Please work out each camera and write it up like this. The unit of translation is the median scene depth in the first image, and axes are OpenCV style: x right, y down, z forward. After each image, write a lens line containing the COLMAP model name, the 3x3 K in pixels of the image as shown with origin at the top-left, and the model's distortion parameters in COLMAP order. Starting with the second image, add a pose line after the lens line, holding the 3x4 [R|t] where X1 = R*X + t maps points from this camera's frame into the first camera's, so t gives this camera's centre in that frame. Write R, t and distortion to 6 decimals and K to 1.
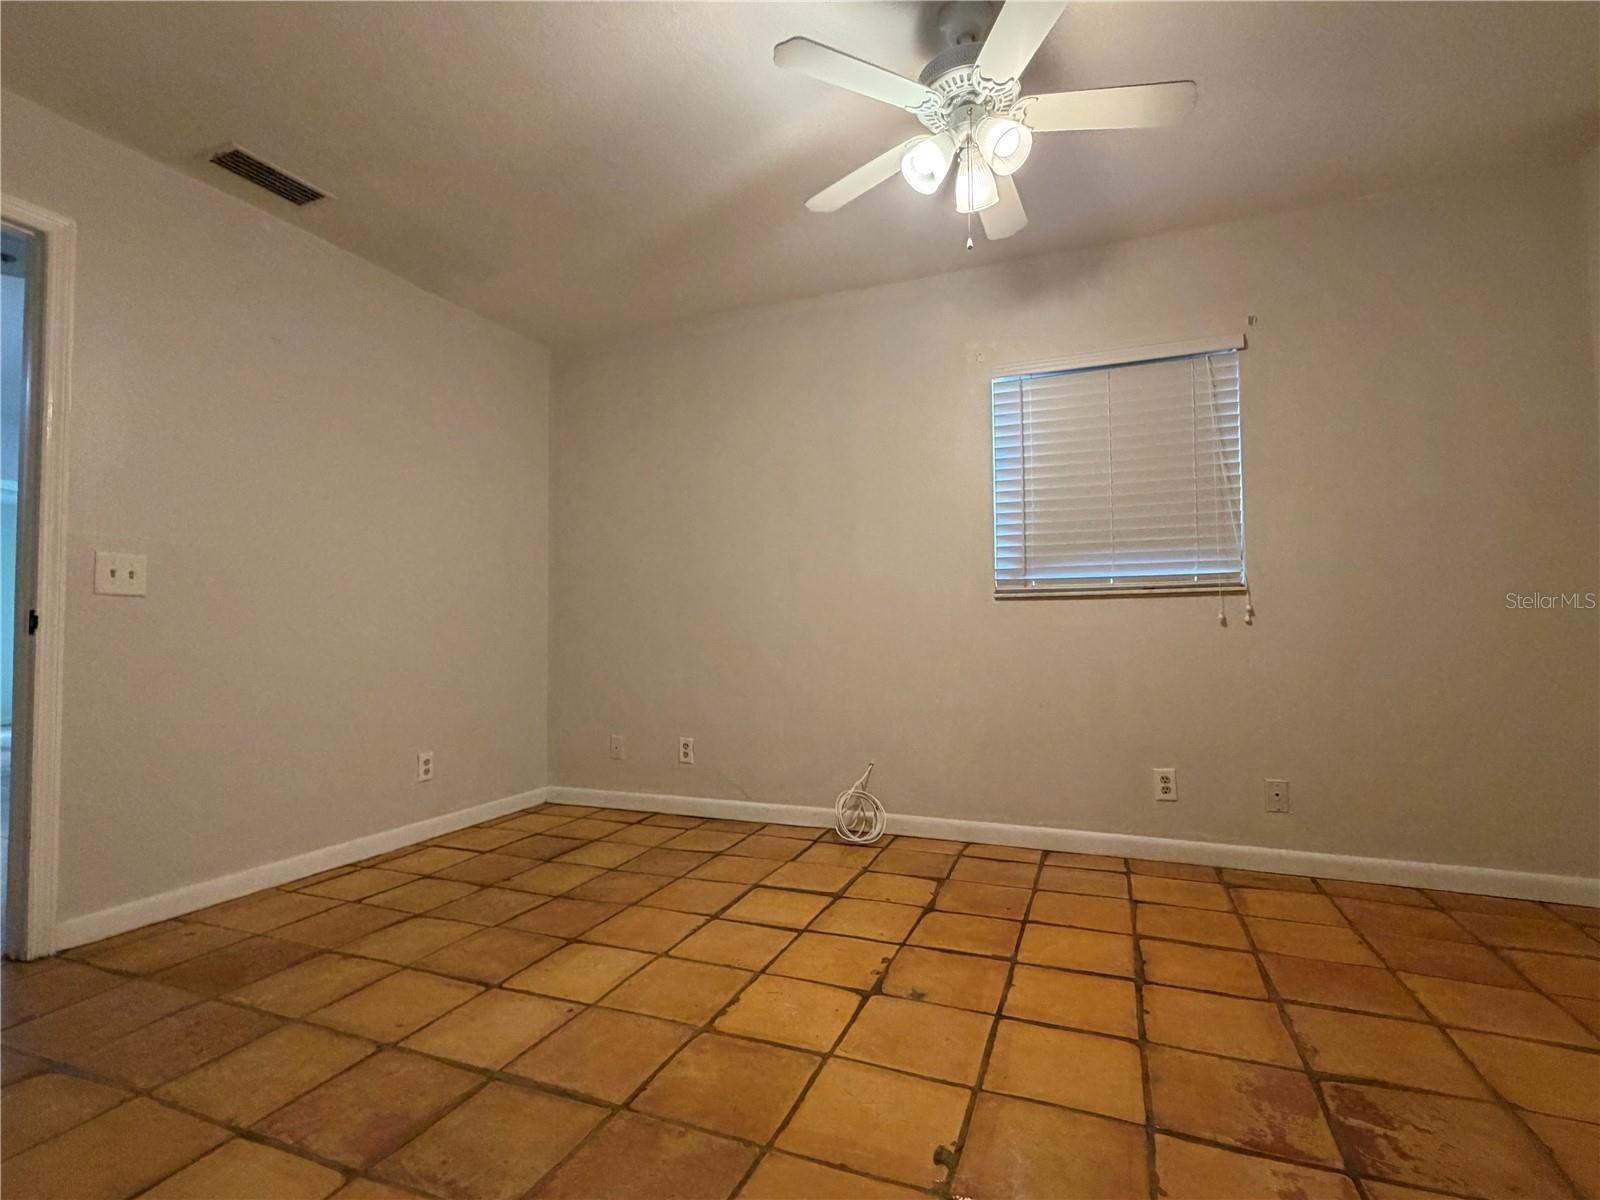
lens RADIAL K [[761.4, 0, 798.8], [0, 761.4, 598.7], [0, 0, 1]] dist [0.003680, -0.000623]
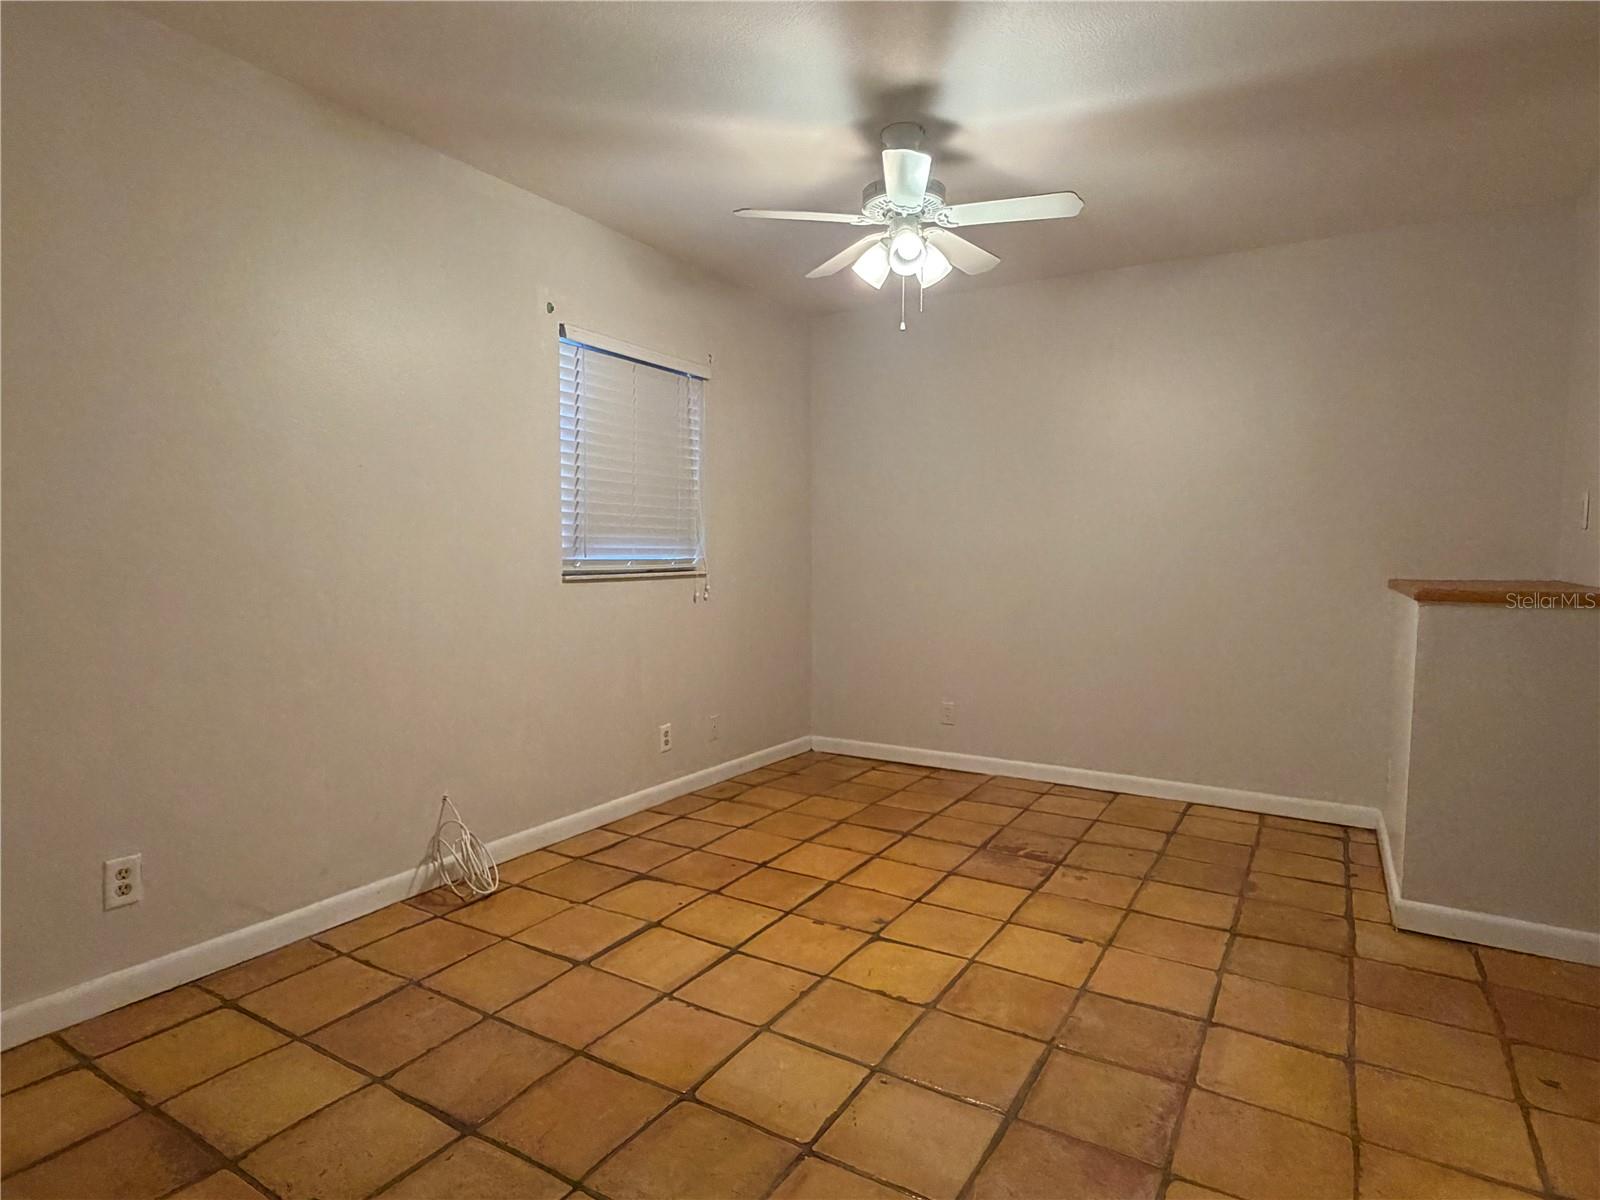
lens RADIAL K [[882.1, 0, 800.3], [0, 882.1, 602.0], [0, 0, 1]] dist [0.003792, 0.000477]
pose [[0.152069, -0.049557, 0.987127, -0.914228], [-0.053365, 0.996874, 0.058267, -0.063269], [-0.986928, -0.061539, 0.148949, 0.668864]]
